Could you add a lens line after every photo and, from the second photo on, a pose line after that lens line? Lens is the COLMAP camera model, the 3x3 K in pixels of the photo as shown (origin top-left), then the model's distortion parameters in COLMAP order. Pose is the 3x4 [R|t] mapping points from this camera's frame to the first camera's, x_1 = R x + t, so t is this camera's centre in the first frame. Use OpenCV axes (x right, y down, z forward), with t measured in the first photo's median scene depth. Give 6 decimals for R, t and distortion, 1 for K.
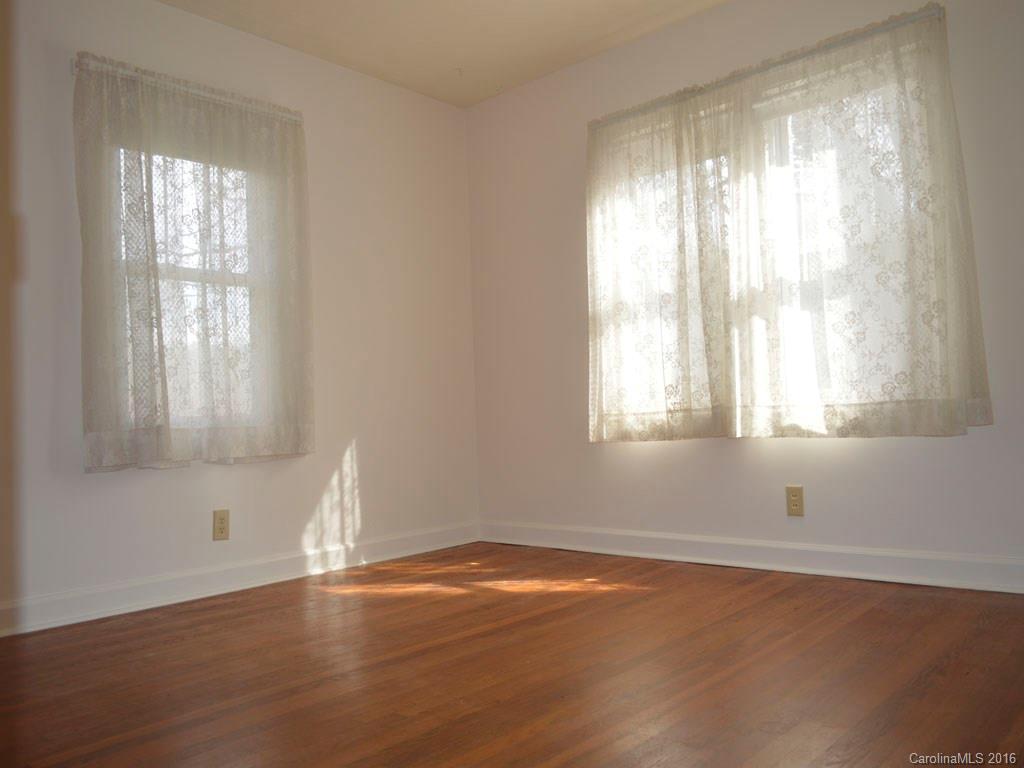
lens RADIAL K [[814.5, 0, 509.0], [0, 814.5, 383.7], [0, 0, 1]] dist [-0.011145, 0.002759]
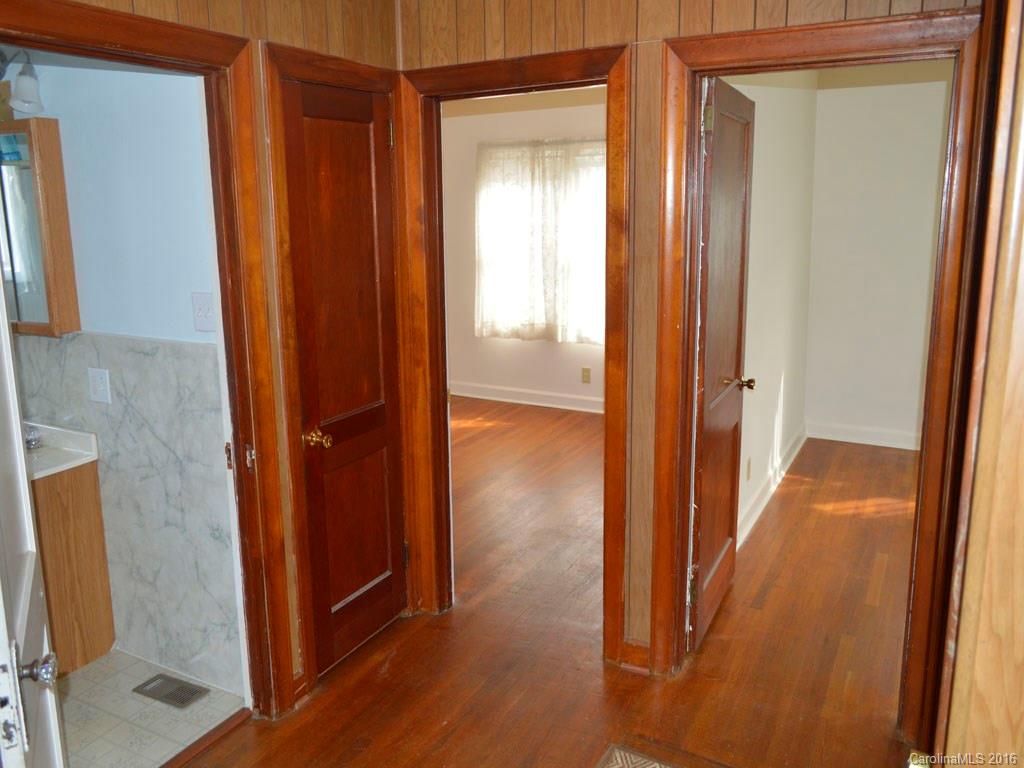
lens RADIAL K [[814.5, 0, 512.7], [0, 814.5, 380.9], [0, 0, 1]] dist [-0.011145, 0.002759]
pose [[0.978508, -0.023141, 0.204906, -0.193934], [-0.026995, 0.970756, 0.238546, -0.273884], [-0.204434, -0.238951, 0.949268, -0.724070]]
